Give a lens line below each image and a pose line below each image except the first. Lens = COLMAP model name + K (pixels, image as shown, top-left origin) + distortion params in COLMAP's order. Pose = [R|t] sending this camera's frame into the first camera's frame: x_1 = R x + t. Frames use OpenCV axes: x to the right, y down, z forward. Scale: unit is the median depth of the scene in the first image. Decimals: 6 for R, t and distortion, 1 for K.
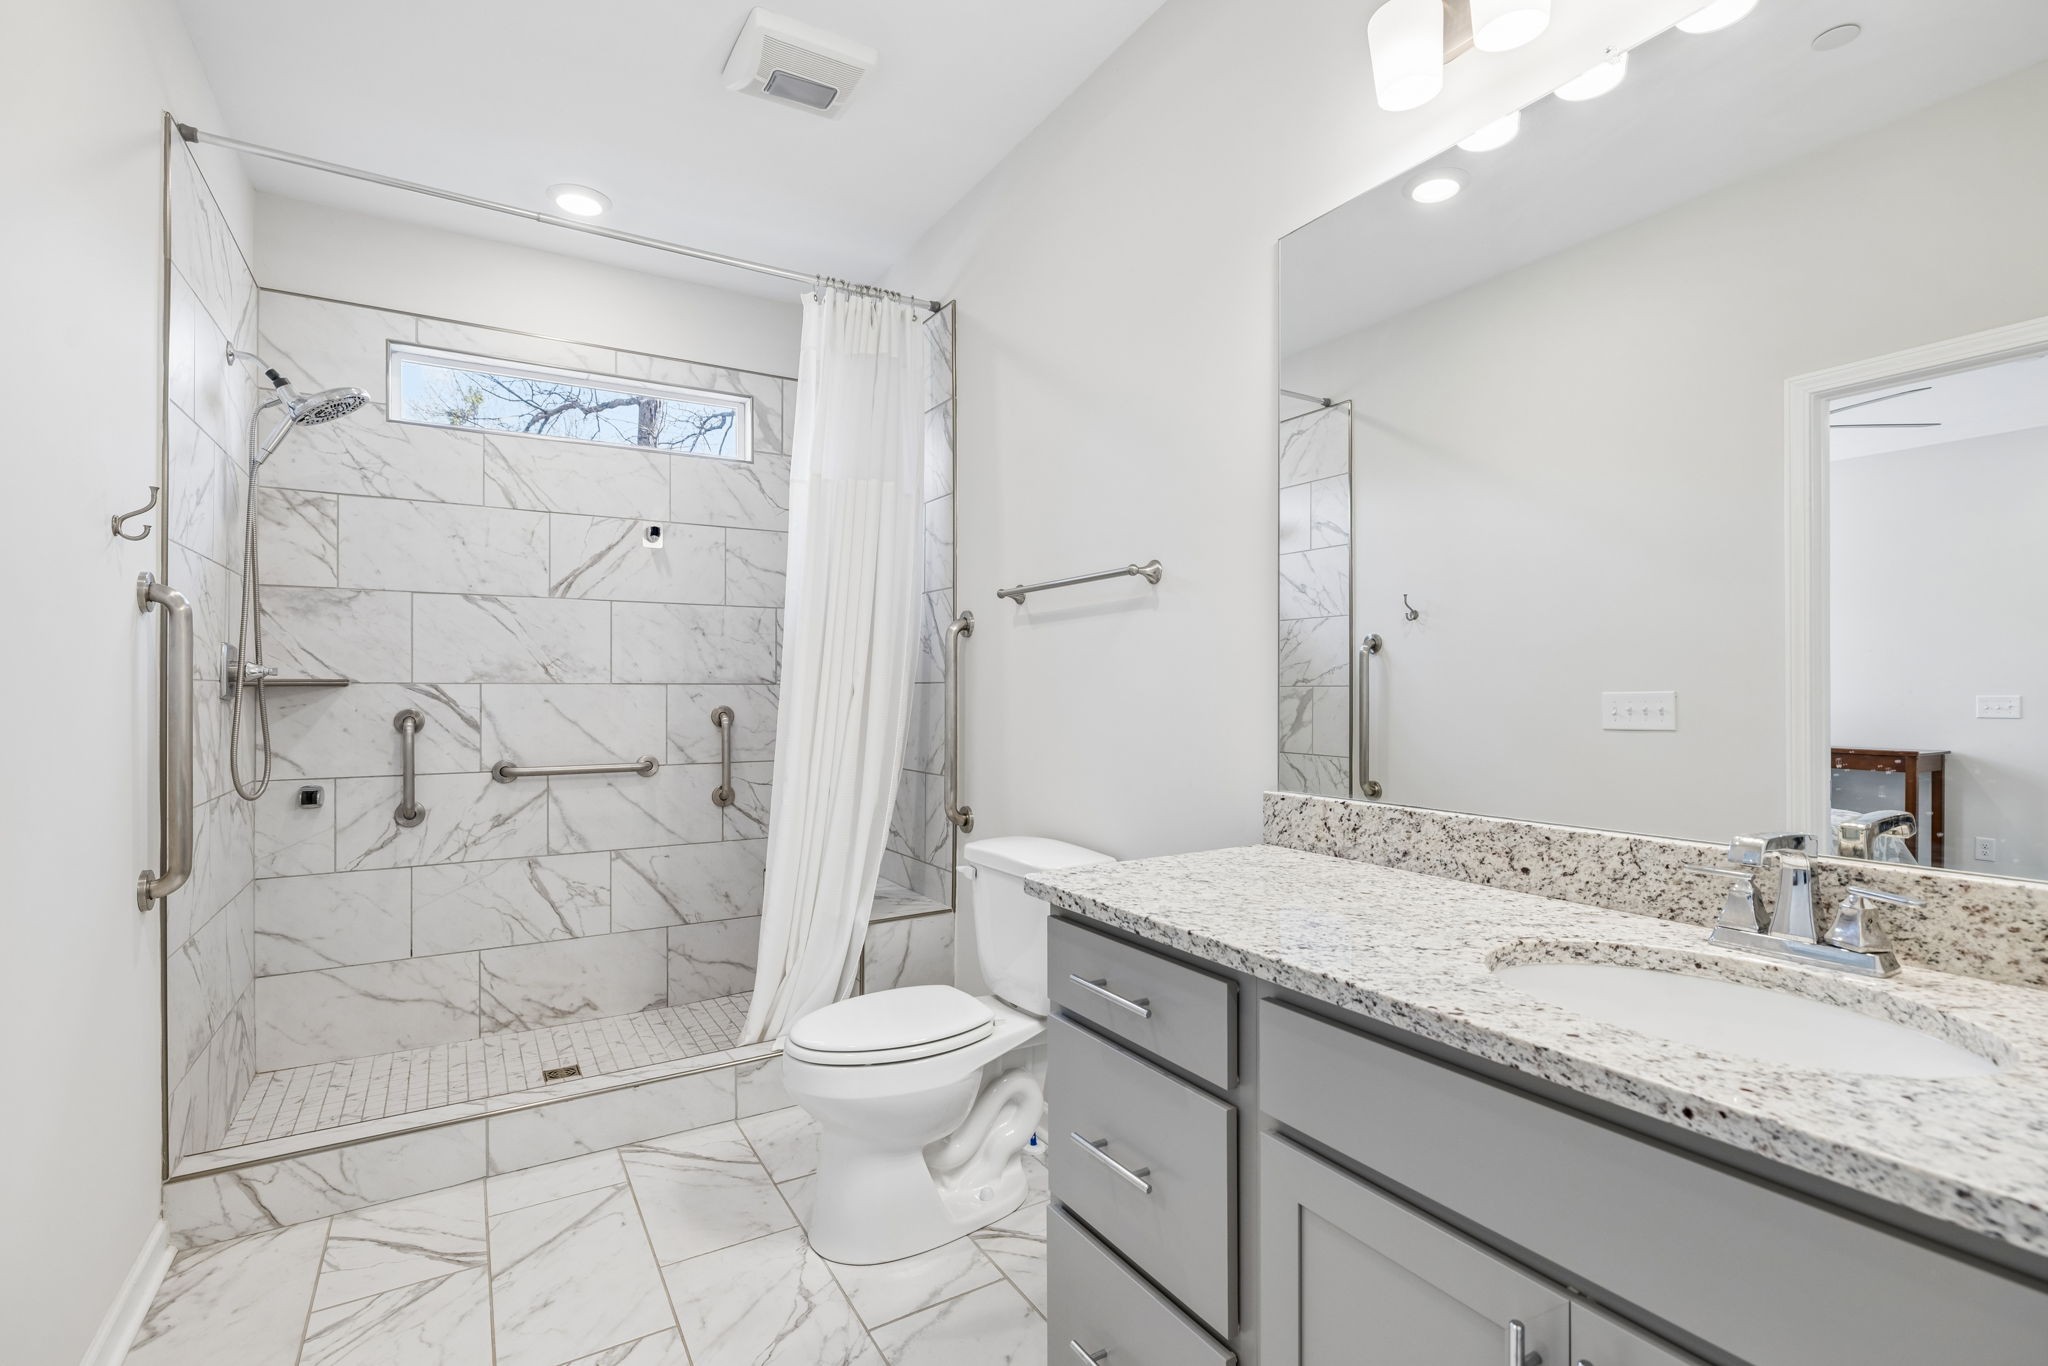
lens RADIAL K [[913.7, 0, 1060.0], [0, 913.7, 695.4], [0, 0, 1]] dist [-0.007908, 0.002075]
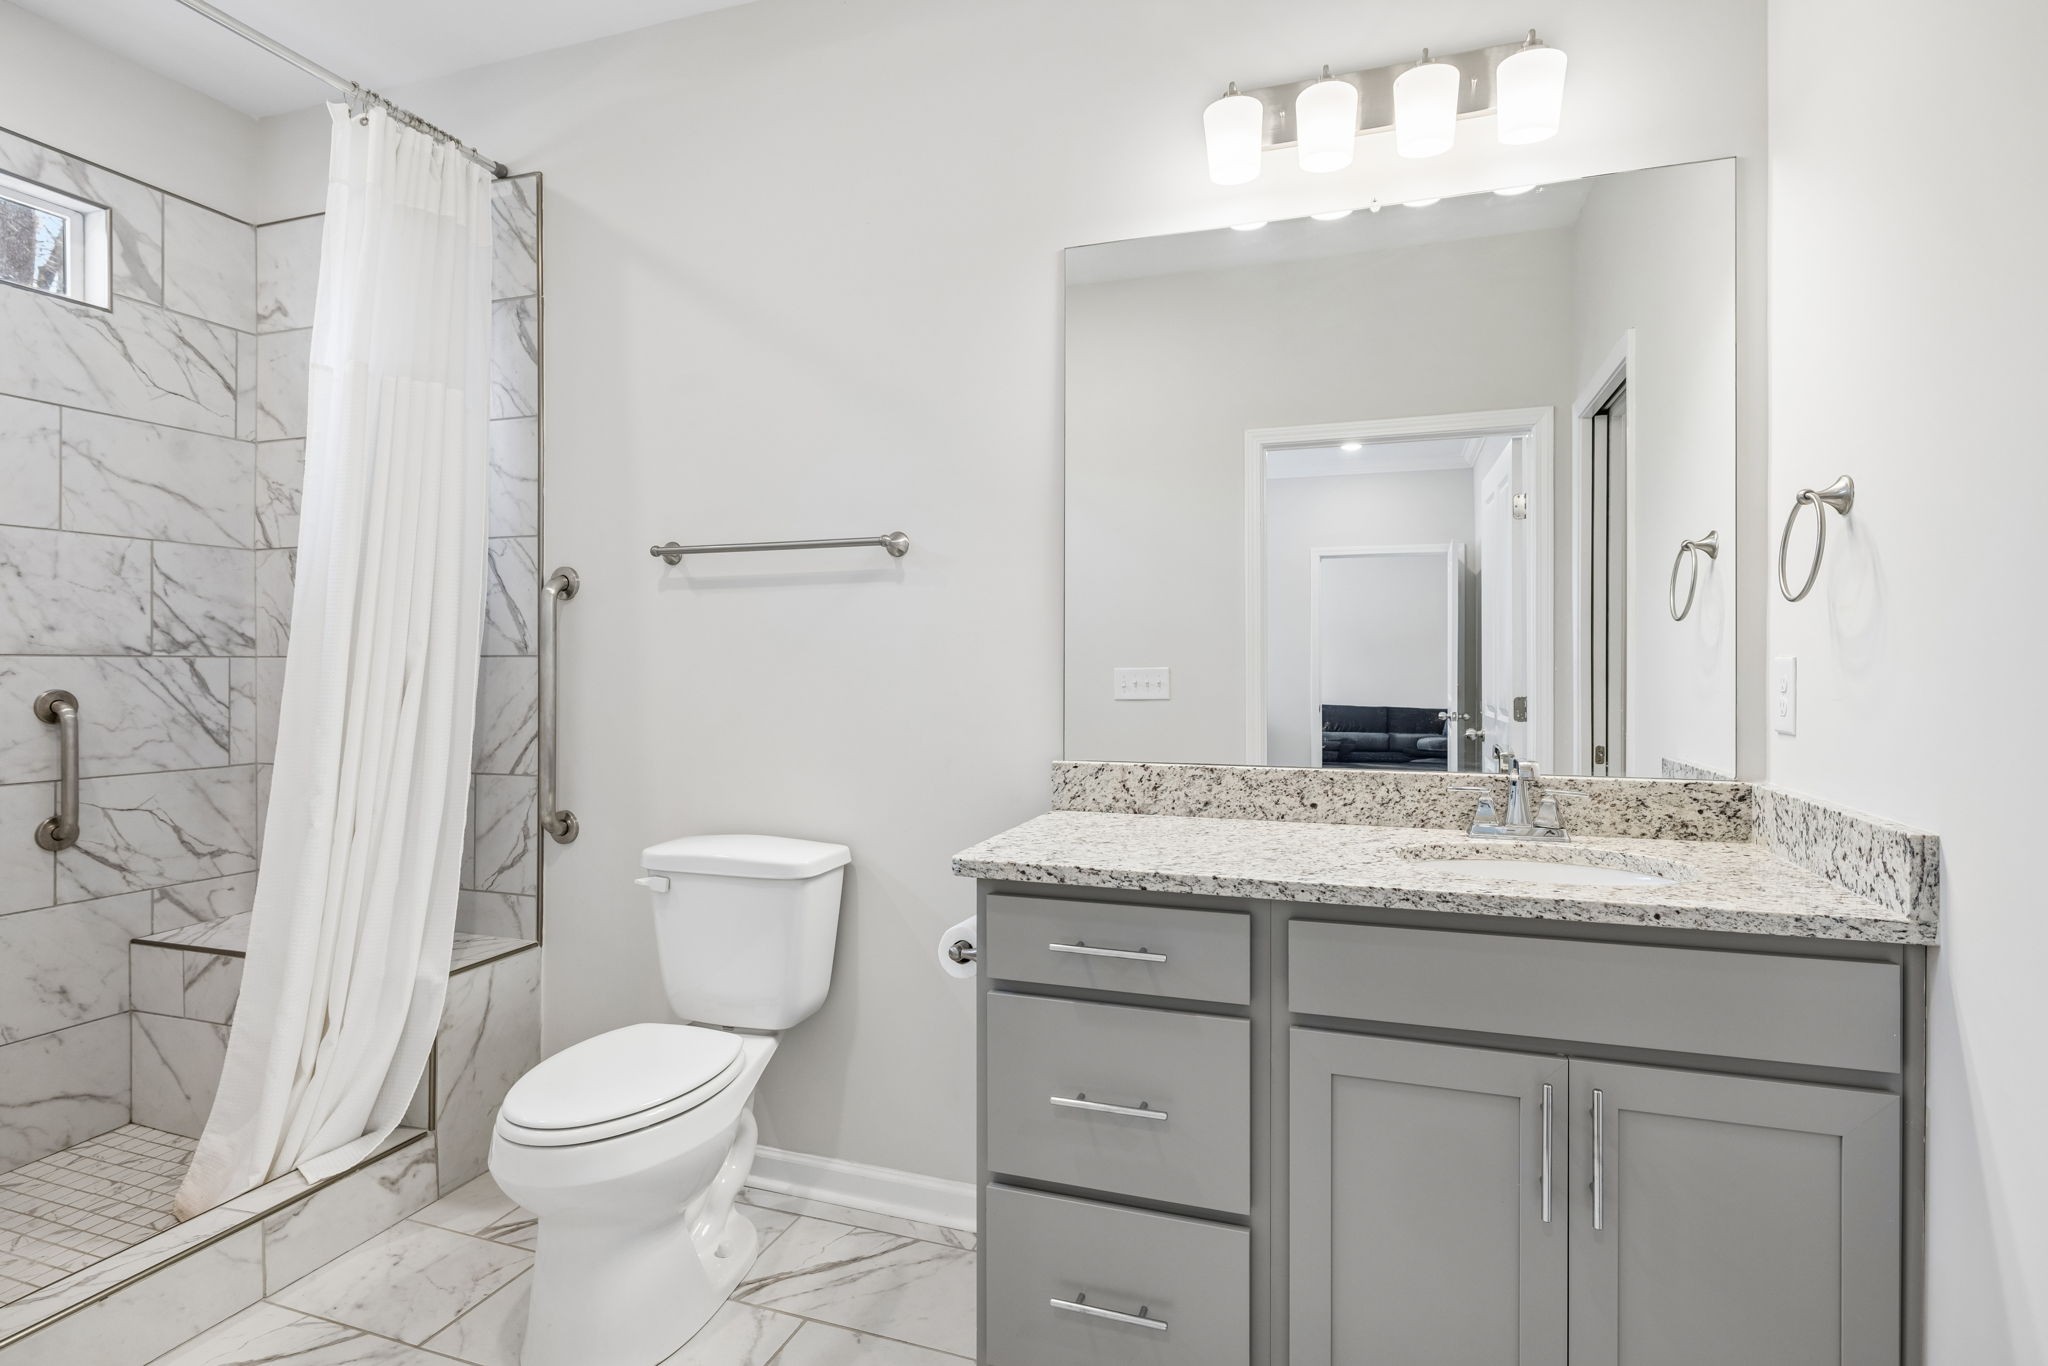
lens RADIAL K [[992.4, 0, 1032.1], [0, 992.4, 676.3], [0, 0, 1]] dist [-0.005621, 0.001294]
pose [[0.786338, -0.004460, 0.617781, -0.615915], [0.001786, 0.999986, 0.004946, -0.000465], [-0.617794, -0.002786, 0.786335, 0.120756]]
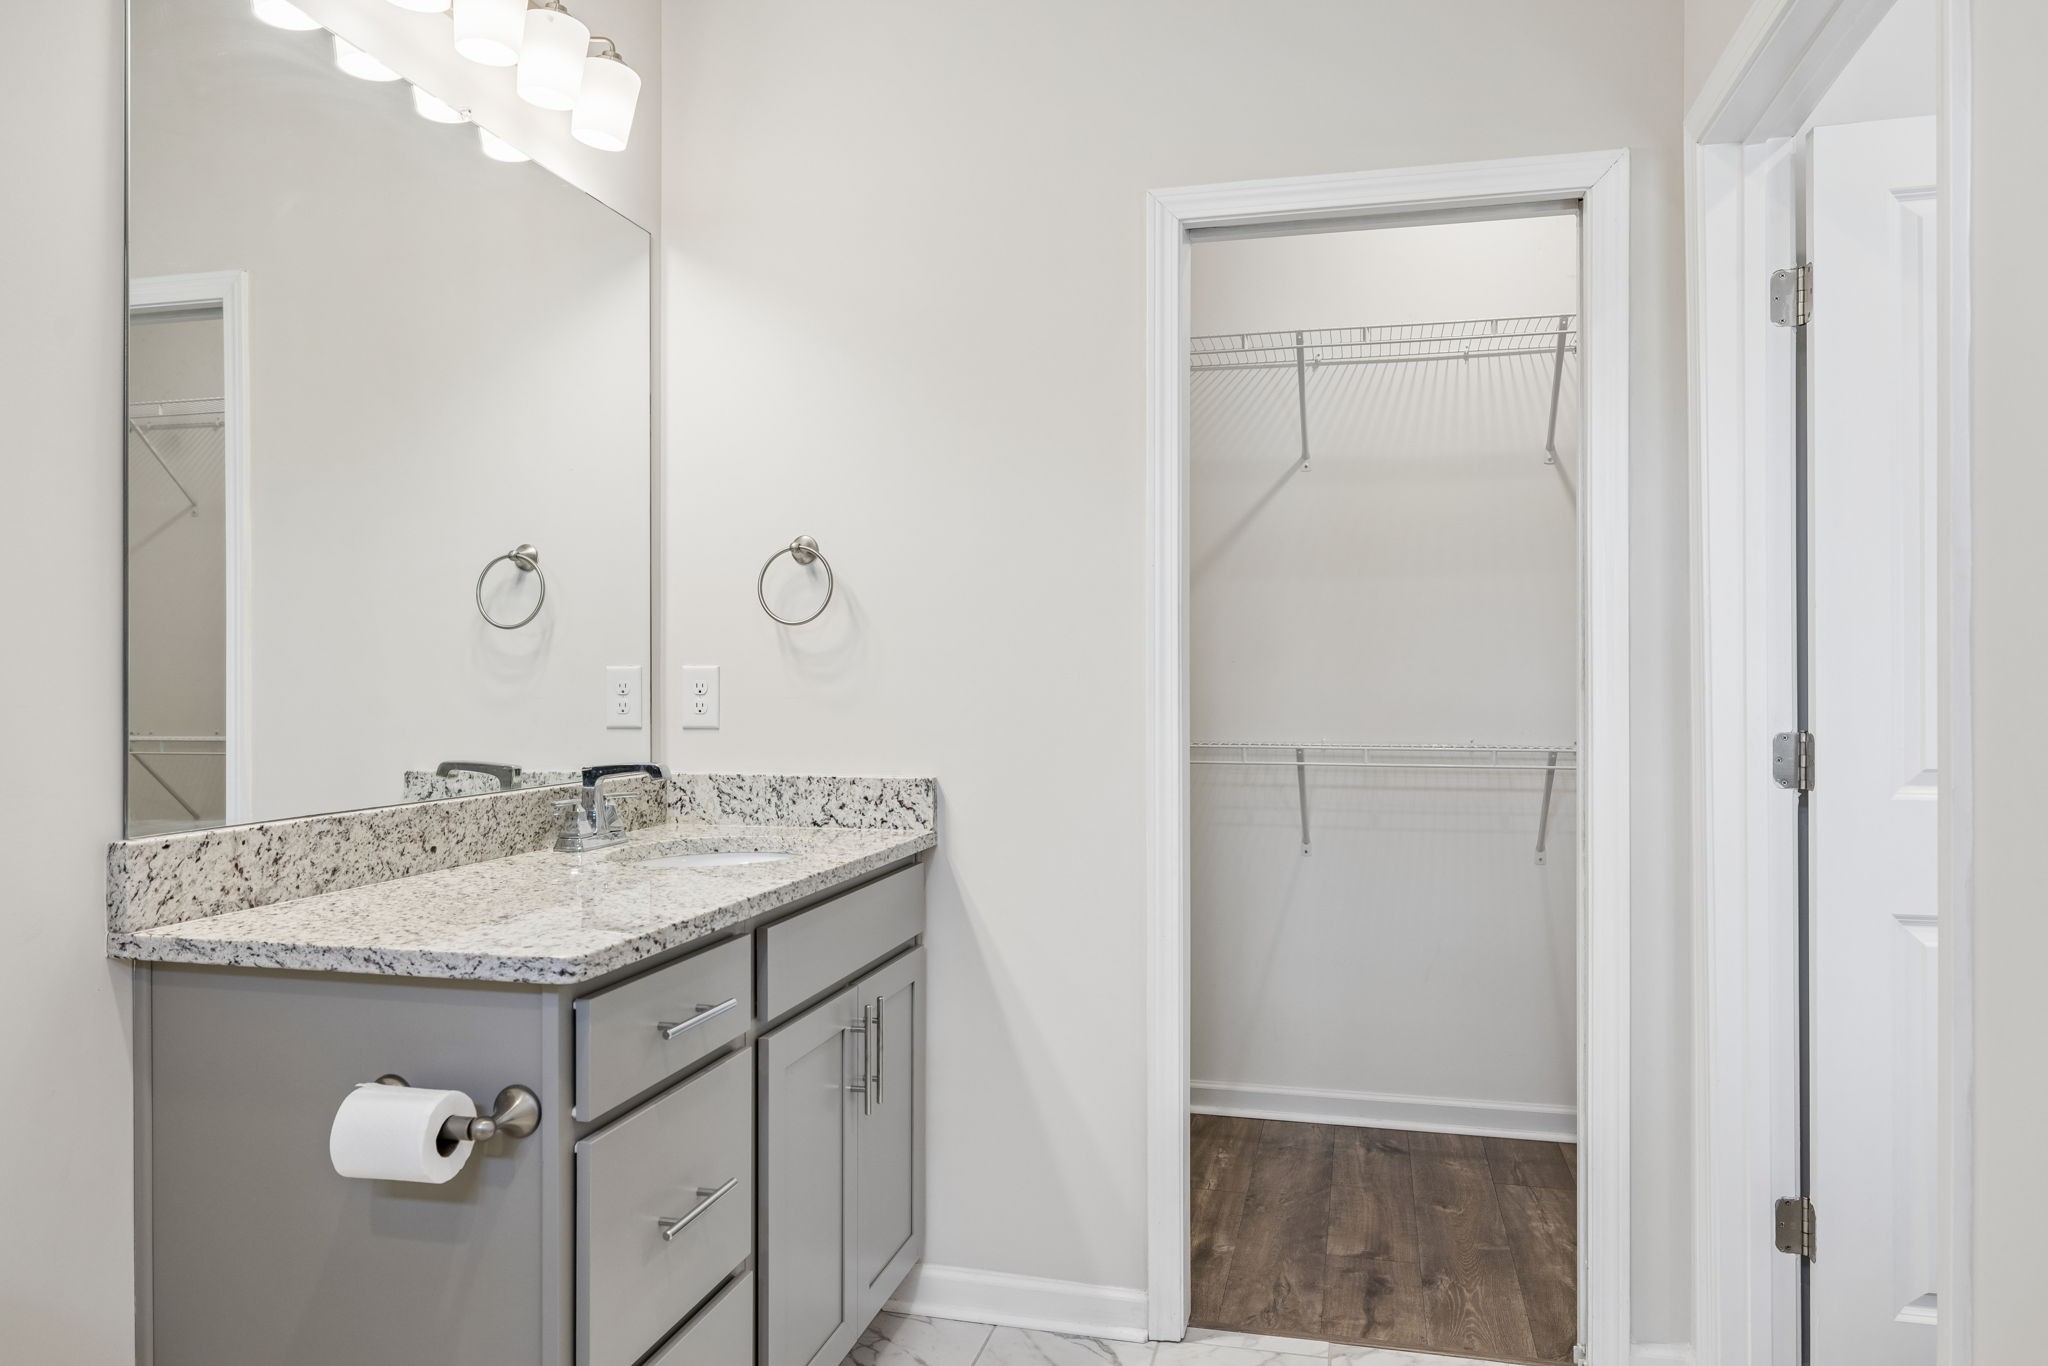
lens RADIAL K [[1334.9, 0, 1022.1], [0, 1334.9, 681.9], [0, 0, 1]] dist [-0.005113, 0.004261]
pose [[-0.692458, -0.003174, 0.721451, -0.924672], [-0.004546, 0.999990, 0.000035, 0.001435], [-0.721443, -0.003255, -0.692466, 1.408773]]
